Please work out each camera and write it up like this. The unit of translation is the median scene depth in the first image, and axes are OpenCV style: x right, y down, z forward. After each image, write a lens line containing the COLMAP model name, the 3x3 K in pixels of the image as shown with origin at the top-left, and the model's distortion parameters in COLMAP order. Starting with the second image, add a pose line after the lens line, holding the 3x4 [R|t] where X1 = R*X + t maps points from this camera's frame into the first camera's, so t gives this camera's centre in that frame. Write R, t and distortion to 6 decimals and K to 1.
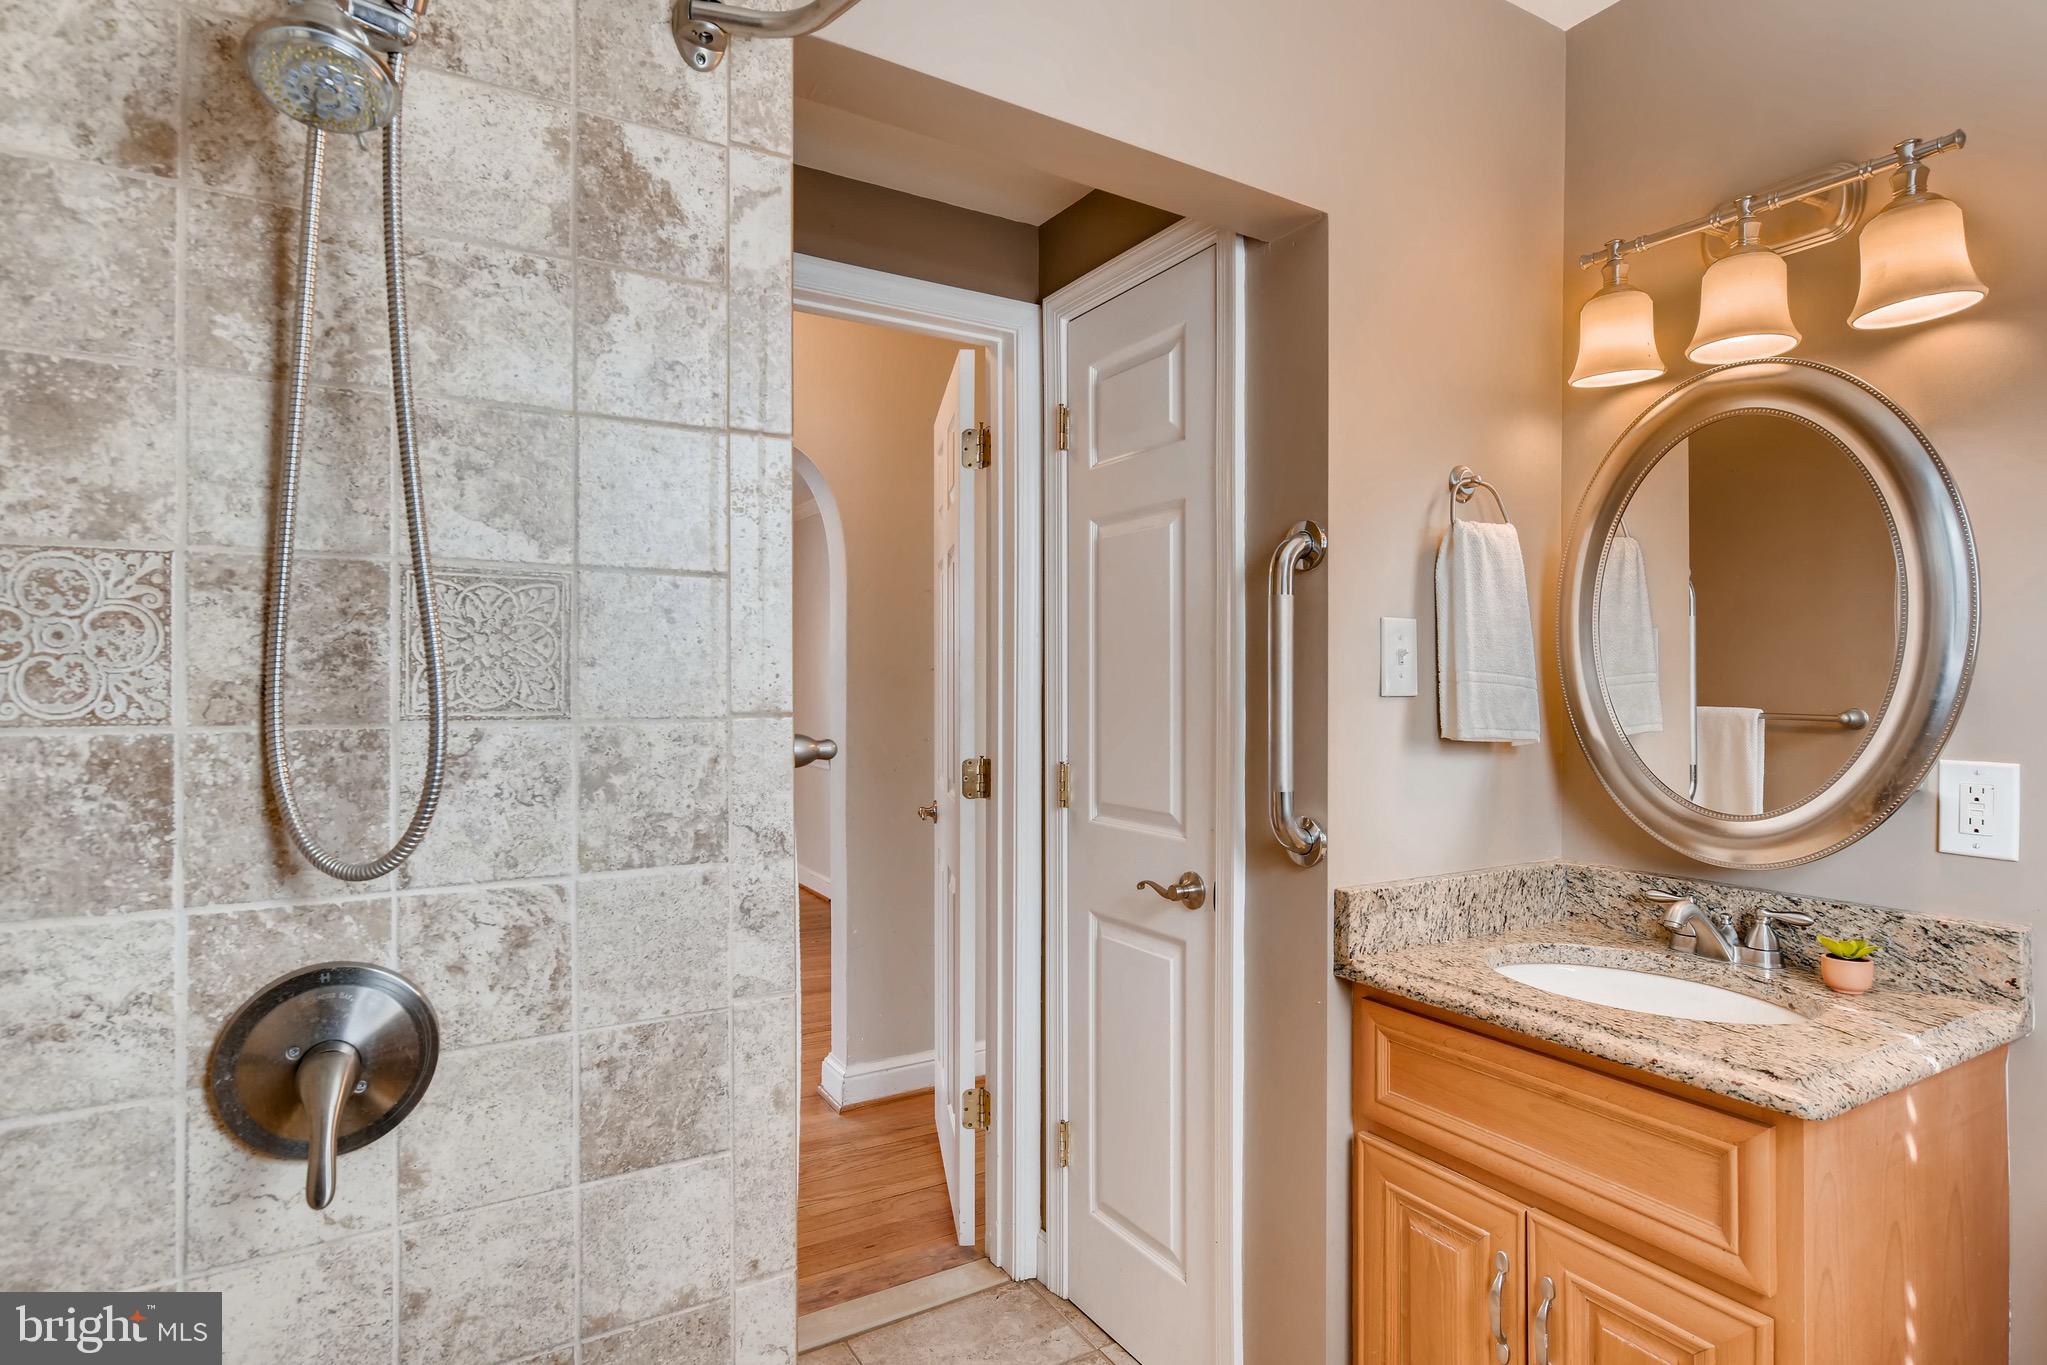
lens RADIAL K [[1037.9, 0, 1022.3], [0, 1037.9, 684.2], [0, 0, 1]] dist [0.002634, 0.000948]
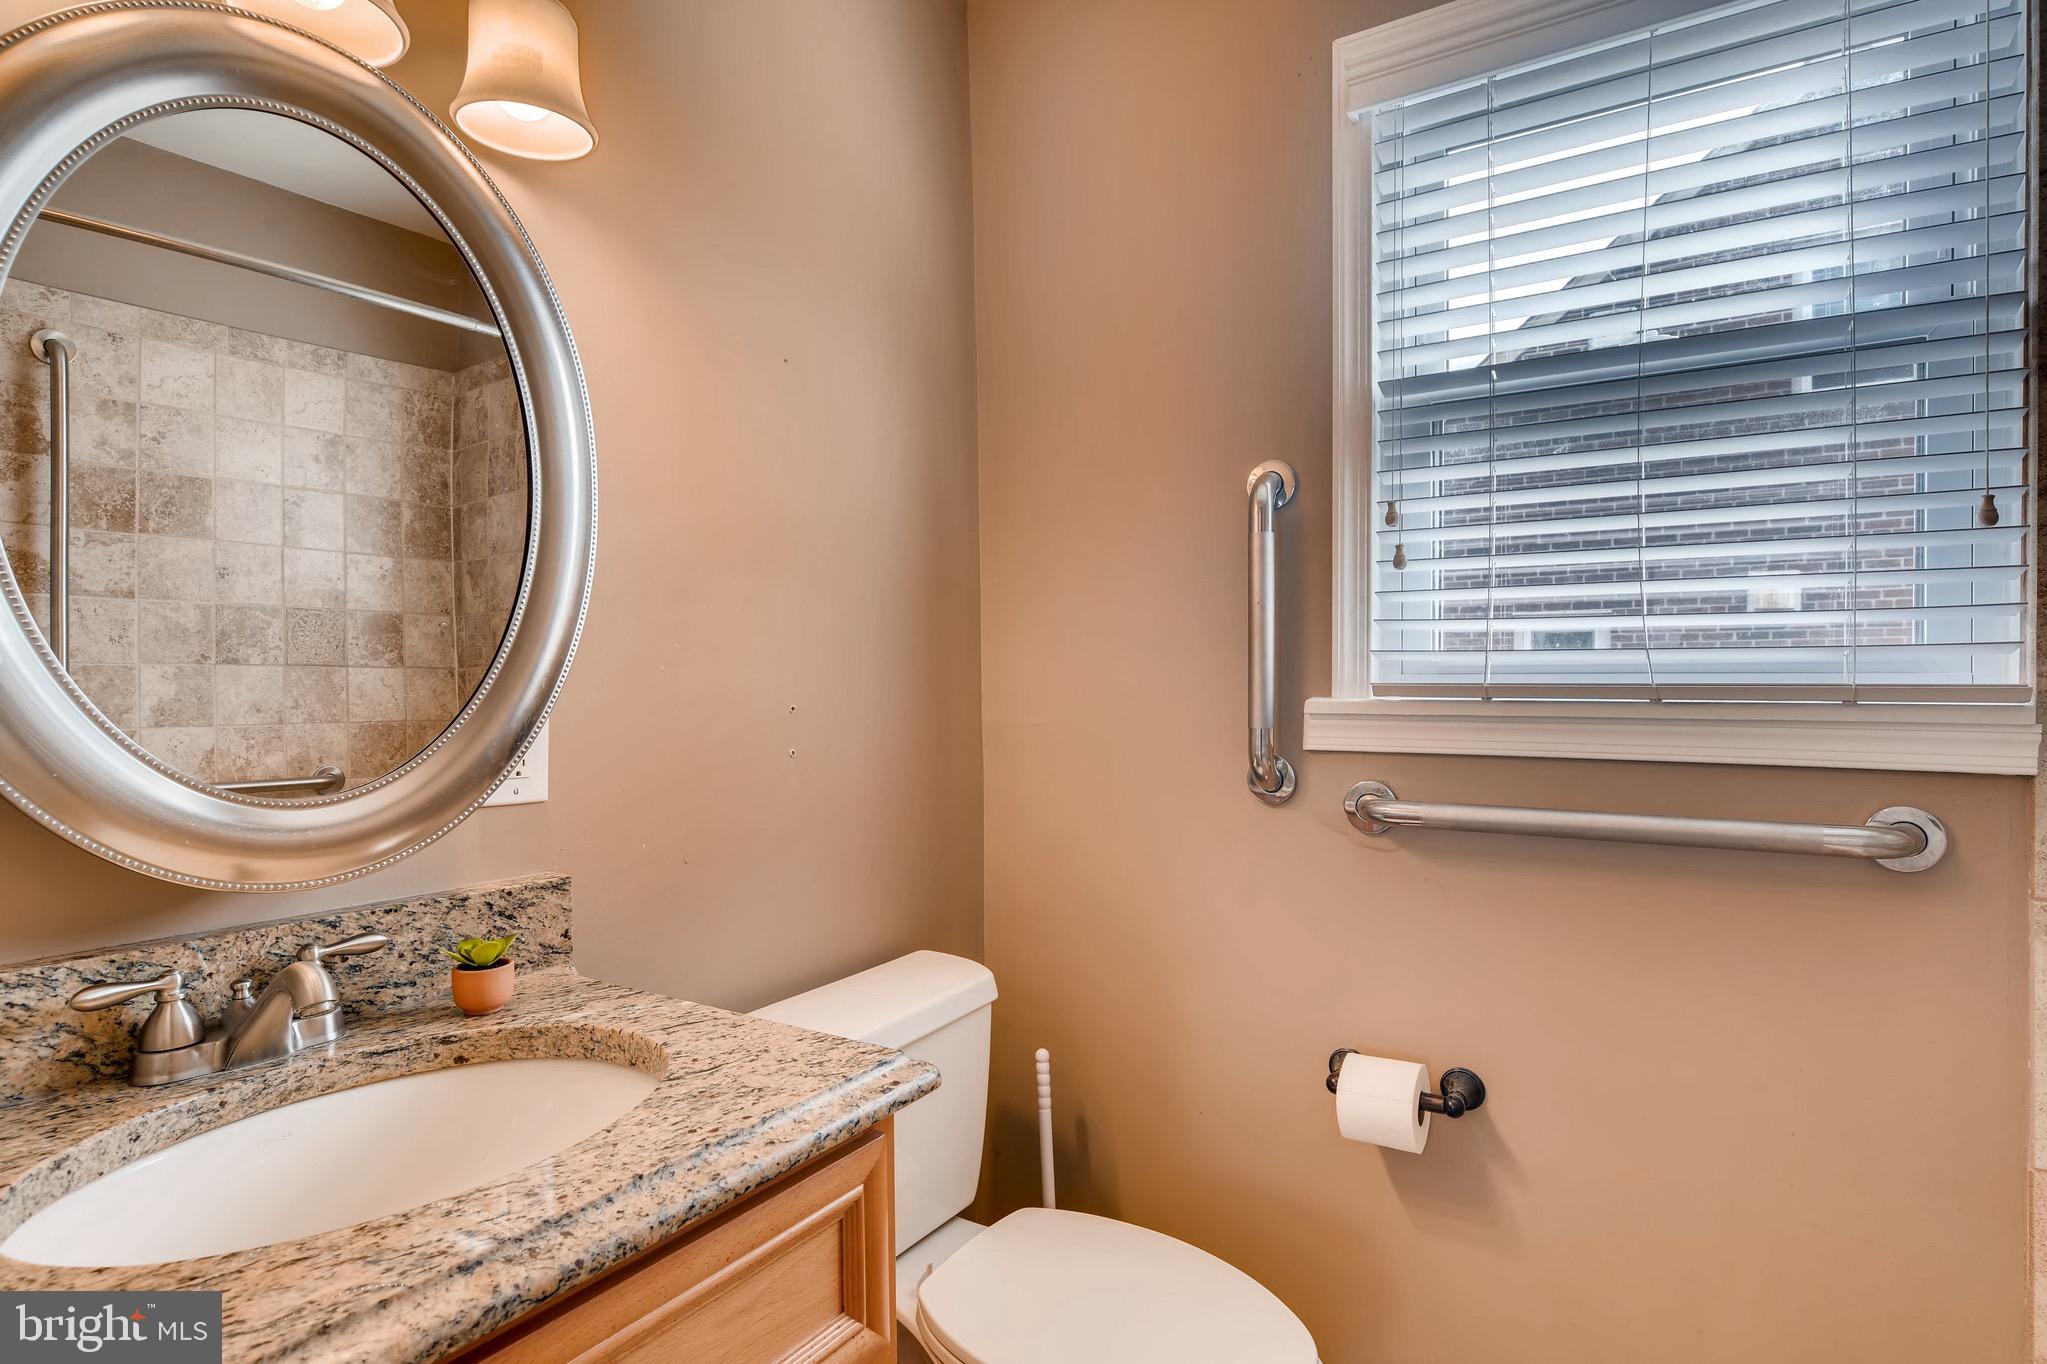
lens RADIAL K [[1037.9, 0, 1023.7], [0, 1037.9, 683.5], [0, 0, 1]] dist [0.002634, 0.000948]
pose [[-0.450080, 0.001656, 0.892987, -0.032963], [-0.001743, 0.999995, -0.002733, 0.067099], [-0.892986, -0.002786, -0.450075, 1.002291]]
